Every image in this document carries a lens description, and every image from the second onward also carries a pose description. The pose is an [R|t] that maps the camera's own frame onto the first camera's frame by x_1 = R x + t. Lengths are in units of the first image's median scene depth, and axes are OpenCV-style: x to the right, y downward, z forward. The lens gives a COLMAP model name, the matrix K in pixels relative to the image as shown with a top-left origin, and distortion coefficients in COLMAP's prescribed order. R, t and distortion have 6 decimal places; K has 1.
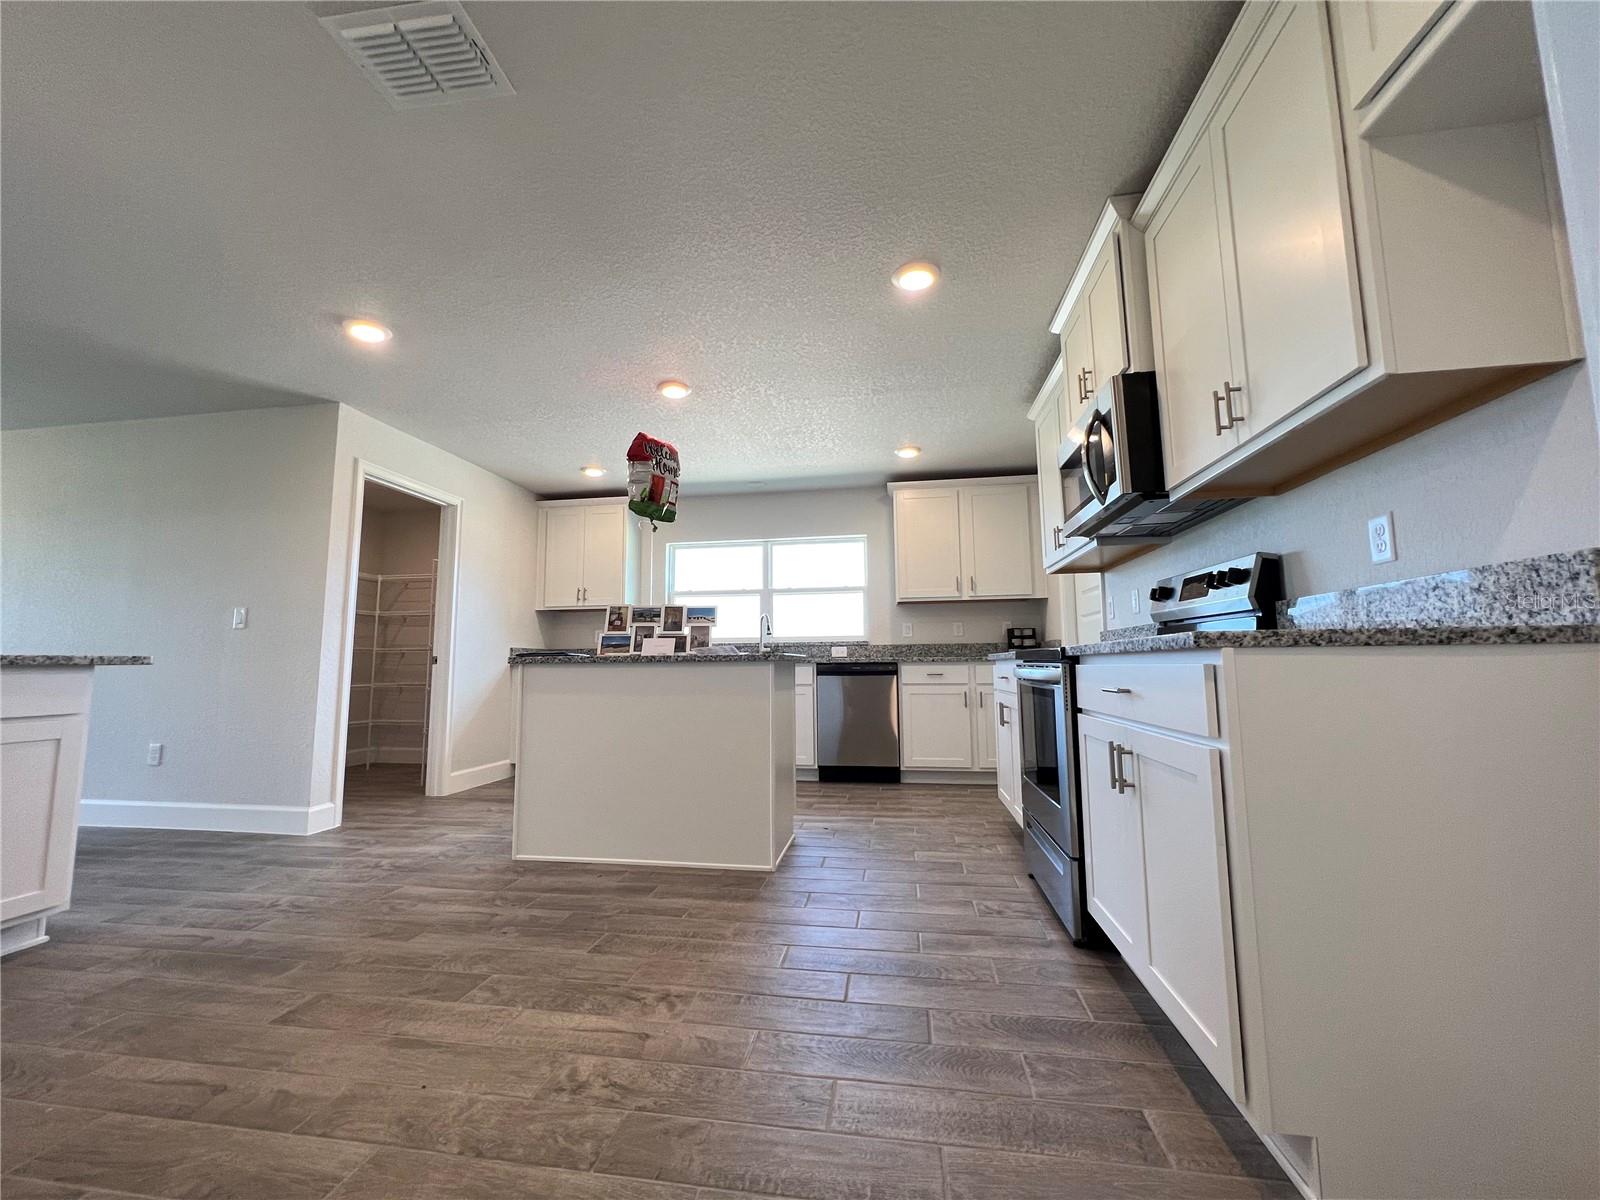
lens RADIAL K [[641.0, 0, 795.5], [0, 641.0, 596.0], [0, 0, 1]] dist [-0.002769, -0.000053]
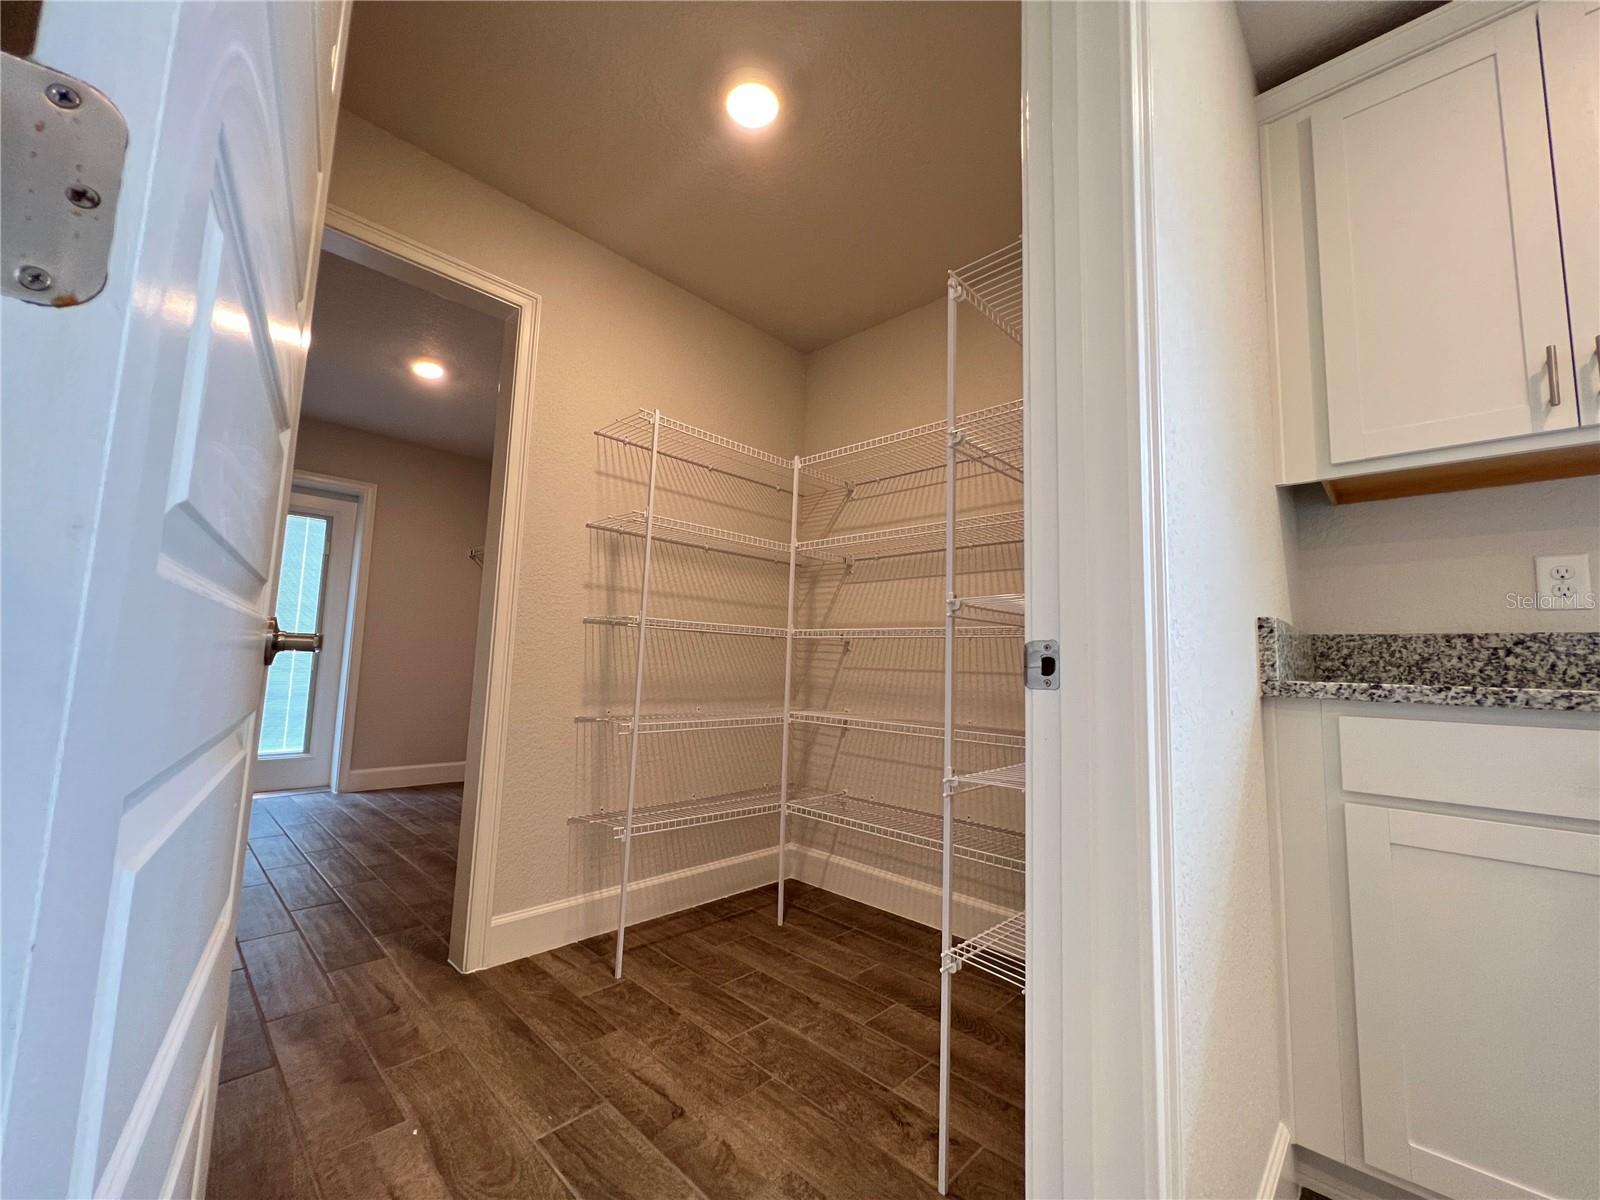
lens RADIAL K [[641.0, 0, 795.5], [0, 641.0, 596.0], [0, 0, 1]] dist [-0.002769, -0.000053]
pose [[0.821148, -0.025578, -0.570141, -0.703204], [0.020864, 0.999673, -0.014799, 0.114089], [0.570333, 0.000257, 0.821413, 1.115254]]
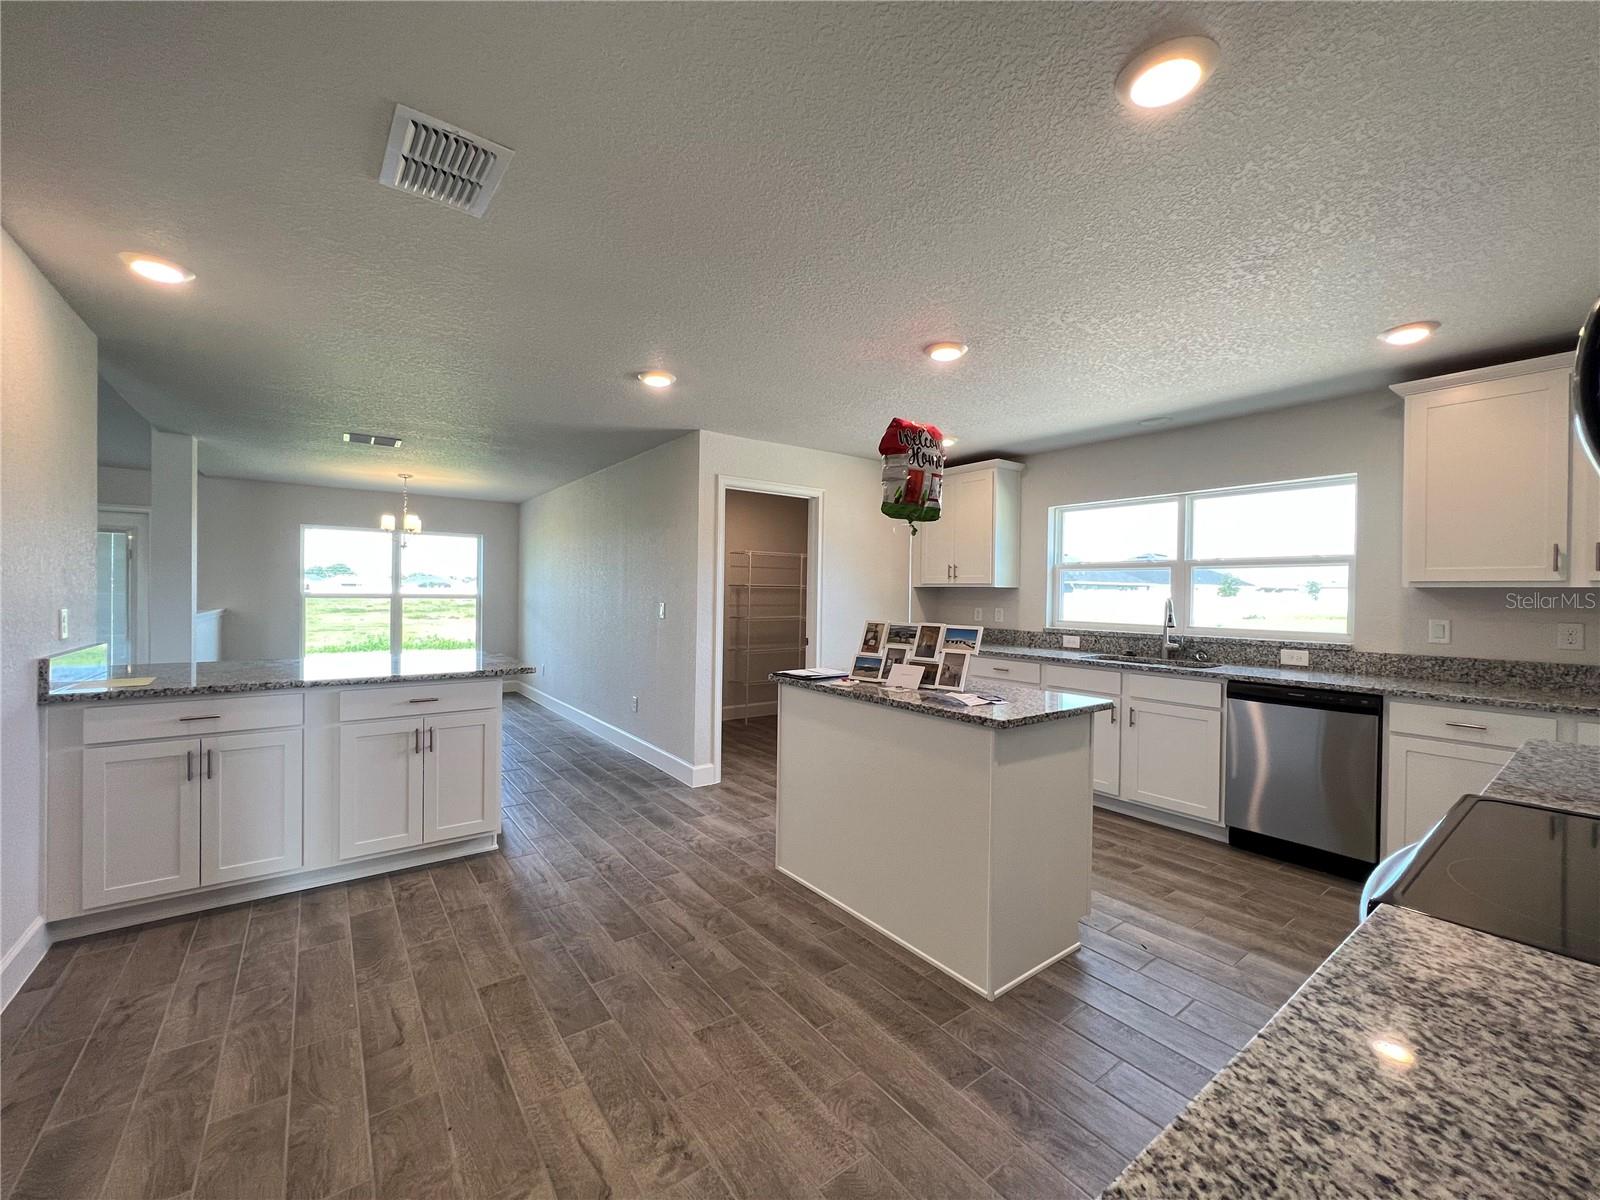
lens RADIAL K [[641.0, 0, 795.5], [0, 641.0, 596.0], [0, 0, 1]] dist [-0.002769, -0.000053]
pose [[0.715073, 0.021524, -0.698718, 0.260386], [0.056571, 0.994466, 0.088530, -0.103884], [0.696757, -0.102832, 0.709898, 0.281678]]
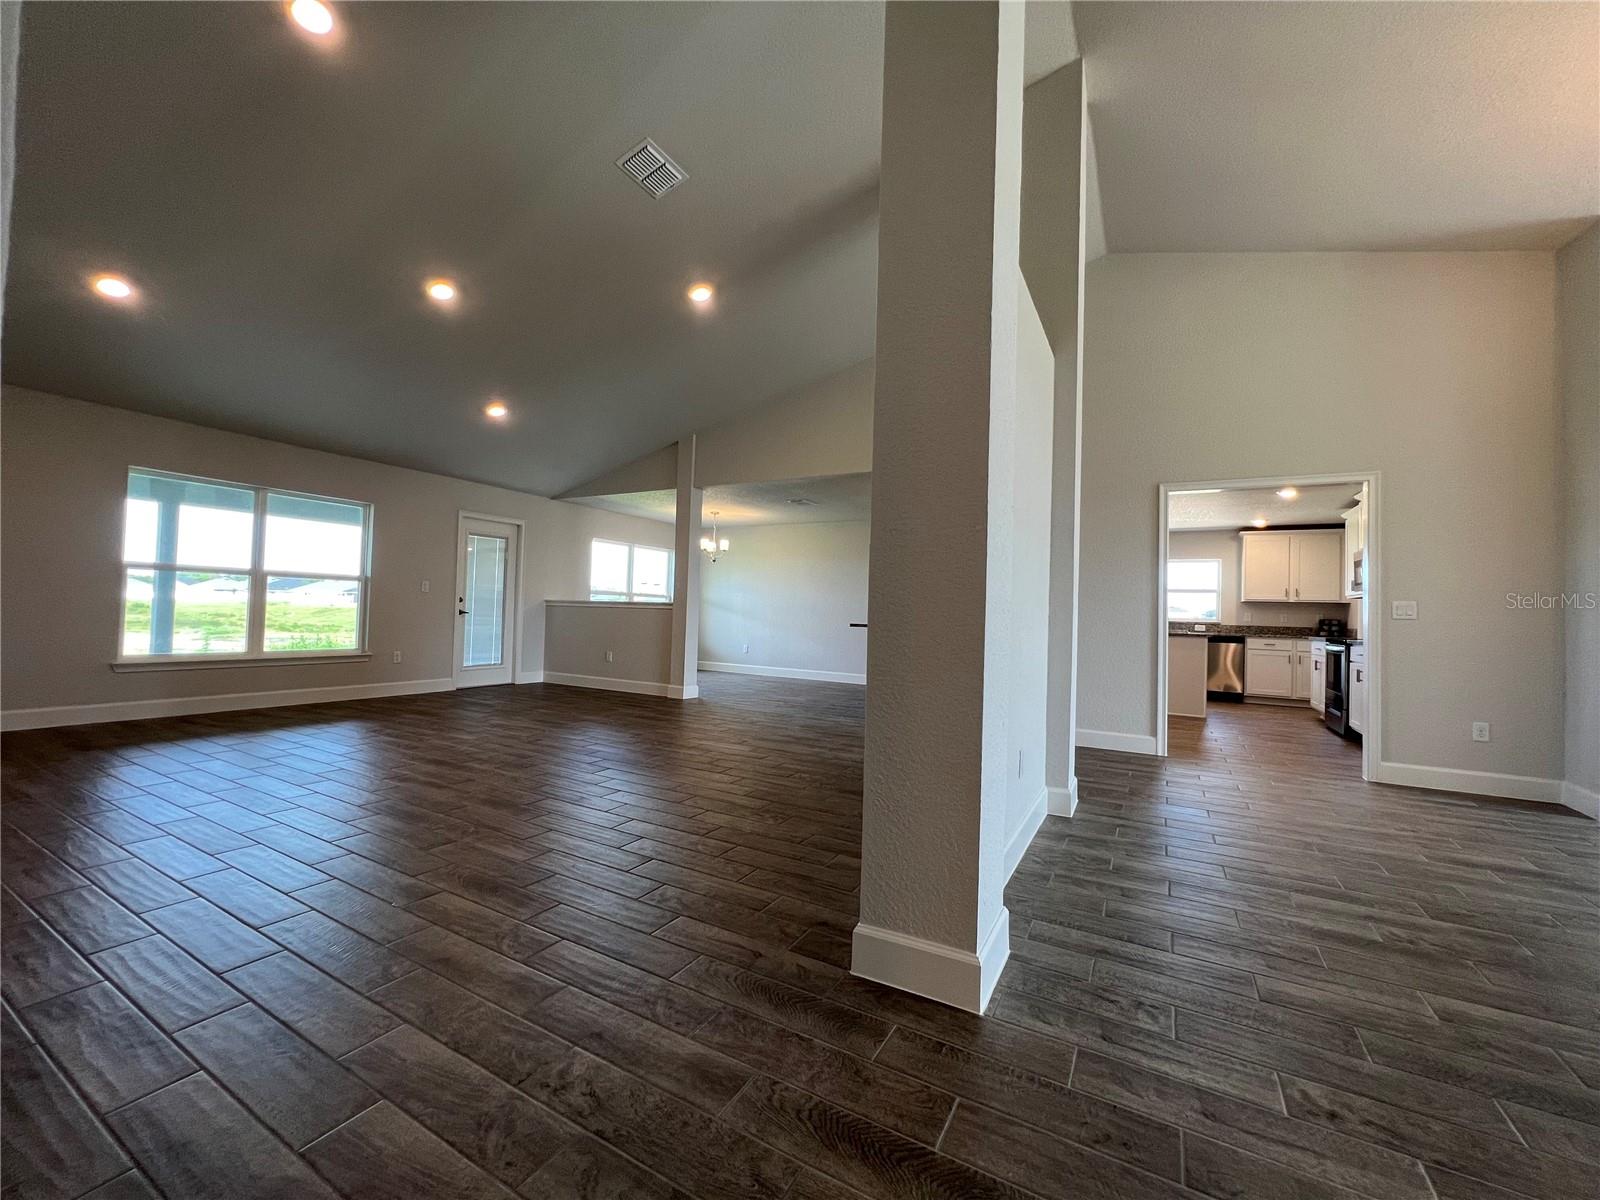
lens RADIAL K [[641.0, 0, 795.5], [0, 641.0, 596.0], [0, 0, 1]] dist [-0.002769, -0.000053]
pose [[0.935188, 0.030157, -0.352865, -0.553344], [-0.002834, 0.996973, 0.077694, -0.208039], [0.354140, -0.071658, 0.932443, -1.583967]]
